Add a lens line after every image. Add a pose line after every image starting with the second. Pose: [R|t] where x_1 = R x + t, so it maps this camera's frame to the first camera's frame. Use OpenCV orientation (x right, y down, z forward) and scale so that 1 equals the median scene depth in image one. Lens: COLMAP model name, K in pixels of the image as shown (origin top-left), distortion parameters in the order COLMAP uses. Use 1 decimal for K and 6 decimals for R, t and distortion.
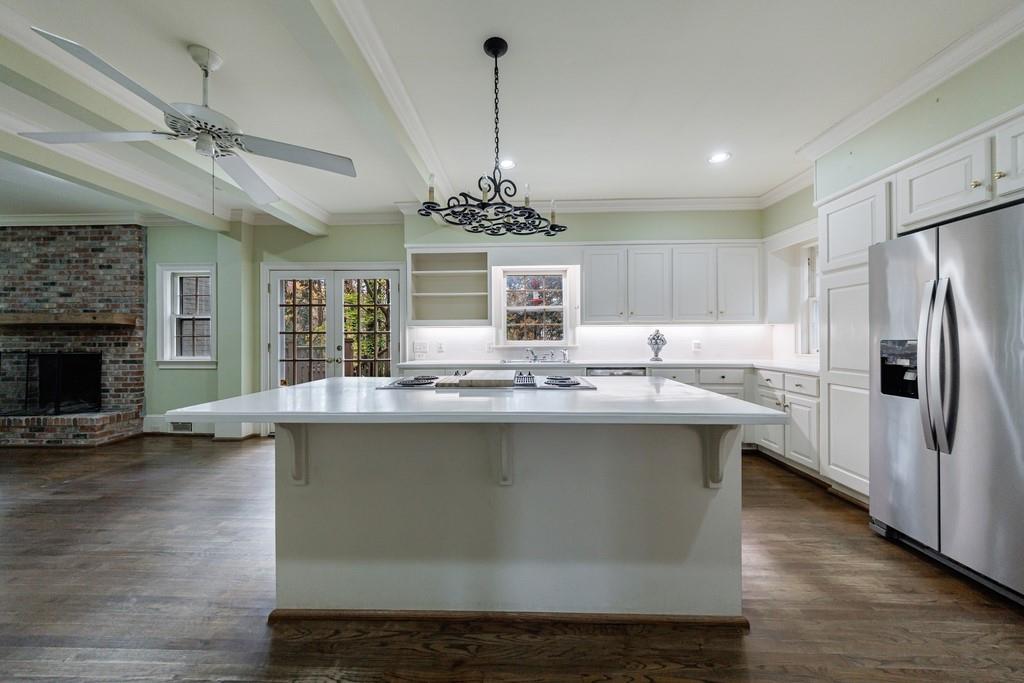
lens RADIAL K [[361.6, 0, 512.0], [0, 361.6, 337.2], [0, 0, 1]] dist [0.001694, 0.000124]
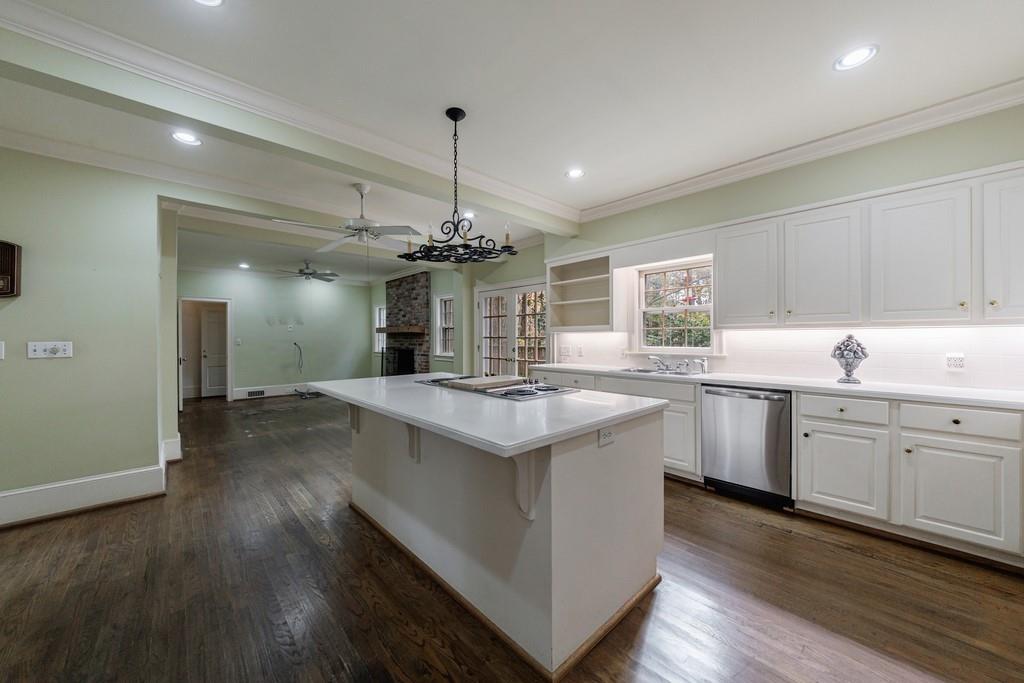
lens RADIAL K [[366.4, 0, 510.0], [0, 366.4, 338.1], [0, 0, 1]] dist [0.000213, -0.000157]
pose [[0.706658, 0.002651, -0.707551, 0.418897], [0.001645, 0.999984, 0.005390, -0.018305], [0.707554, -0.004973, 0.706642, 0.105316]]
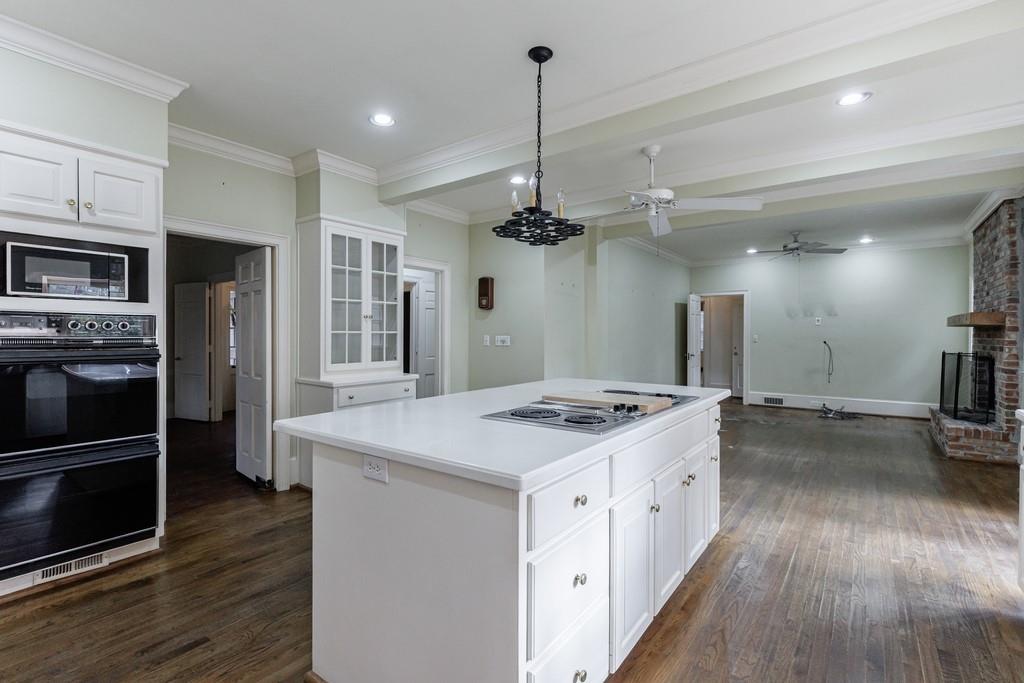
lens RADIAL K [[470.3, 0, 512.5], [0, 470.3, 339.1], [0, 0, 1]] dist [-0.001893, -0.000223]
pose [[-0.571357, 0.011343, -0.820623, 0.455062], [0.000151, 0.999906, 0.013716, -0.018360], [0.820701, 0.007713, -0.571305, 0.721577]]
